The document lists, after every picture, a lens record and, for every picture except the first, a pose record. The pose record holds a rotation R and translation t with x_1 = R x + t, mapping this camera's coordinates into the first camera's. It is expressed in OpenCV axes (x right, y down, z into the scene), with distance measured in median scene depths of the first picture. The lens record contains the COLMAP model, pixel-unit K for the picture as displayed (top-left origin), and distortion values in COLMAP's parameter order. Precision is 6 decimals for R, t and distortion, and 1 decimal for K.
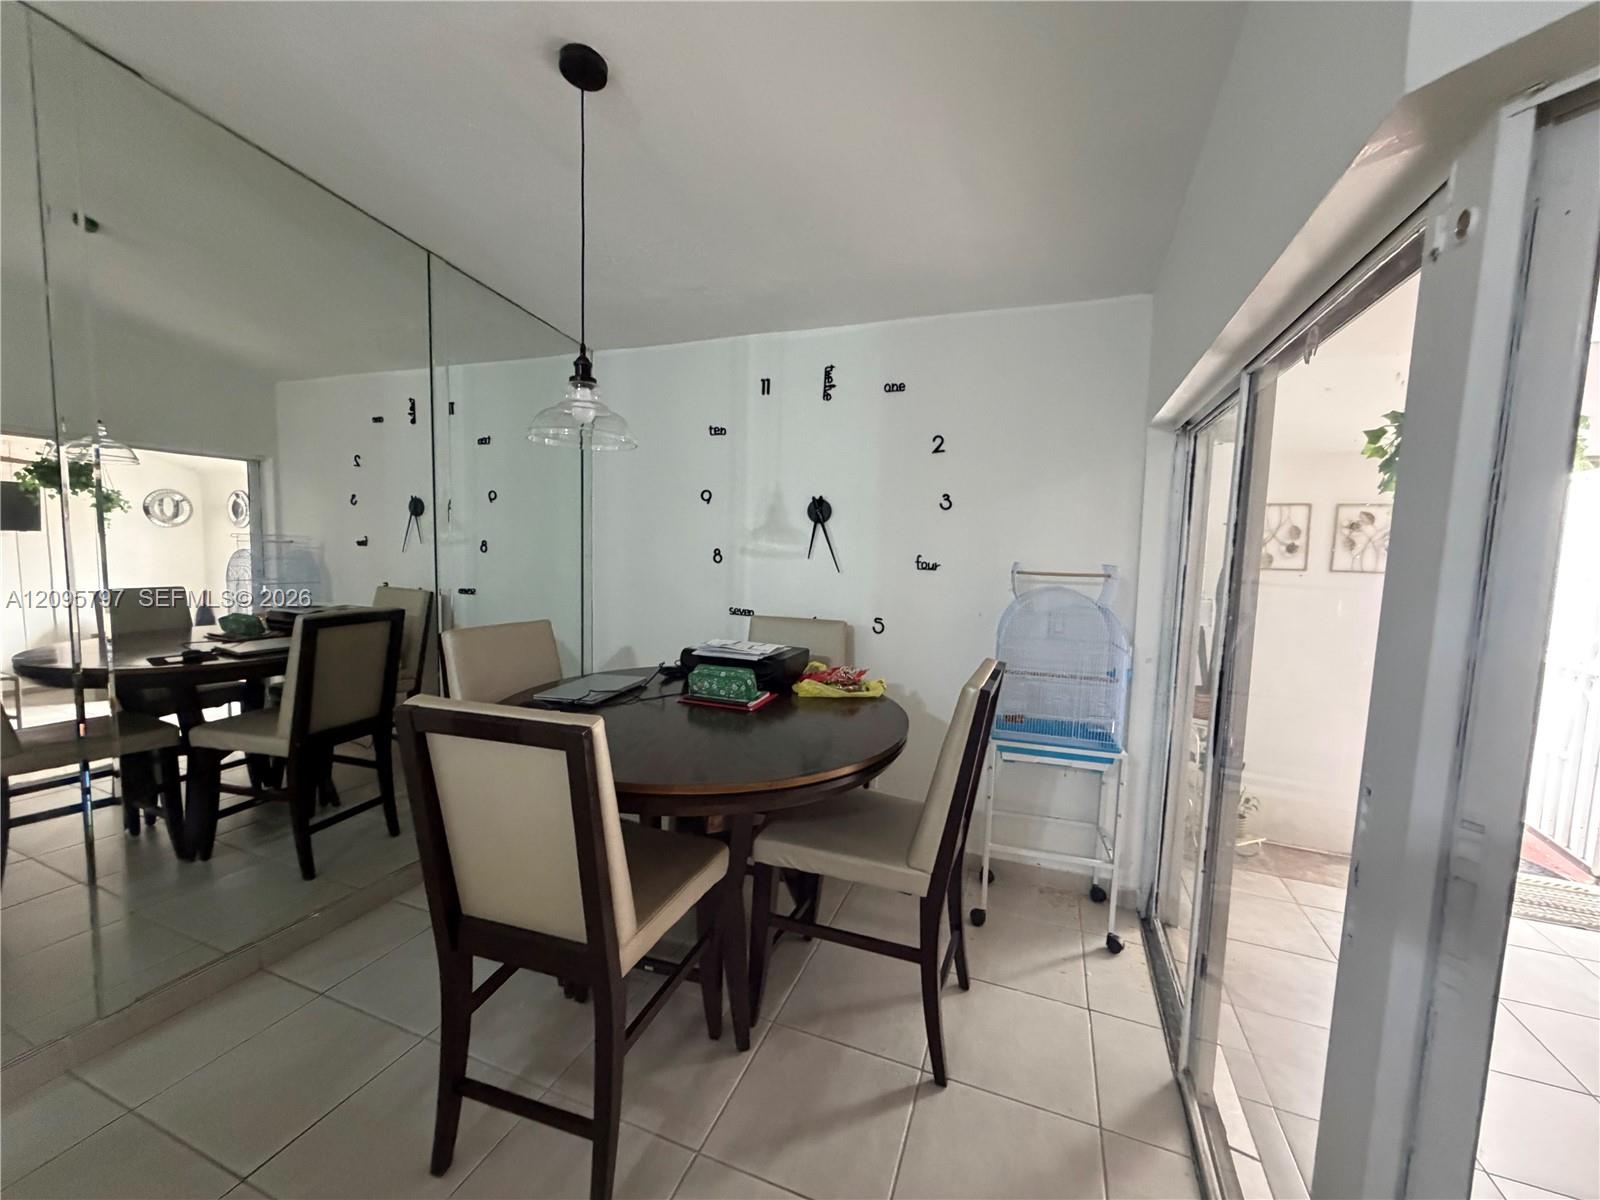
lens RADIAL K [[638.5, 0, 798.0], [0, 638.5, 597.9], [0, 0, 1]] dist [0.001369, -0.000363]
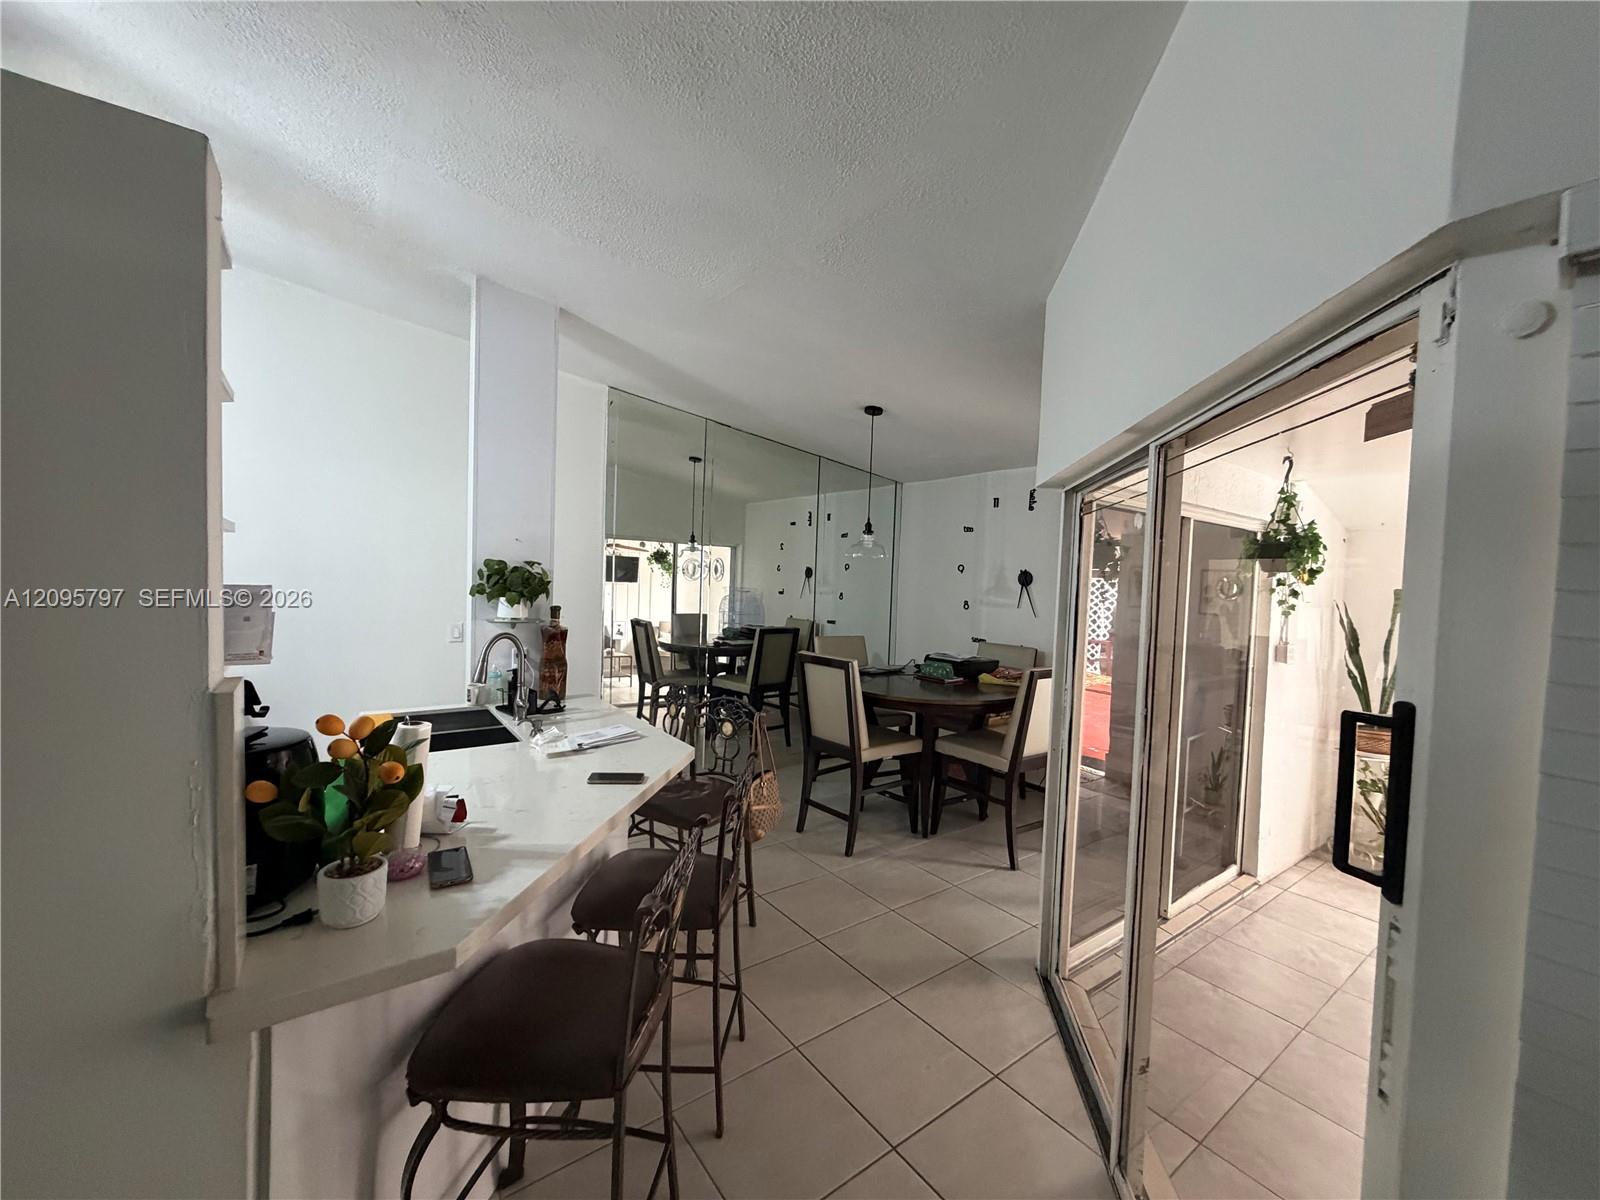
lens RADIAL K [[638.5, 0, 796.4], [0, 638.5, 601.2], [0, 0, 1]] dist [0.001369, -0.000363]
pose [[0.848223, 0.023086, -0.529136, 0.395455], [-0.059759, 0.996842, -0.052303, 0.037186], [0.526257, 0.075985, 0.846924, -0.646556]]
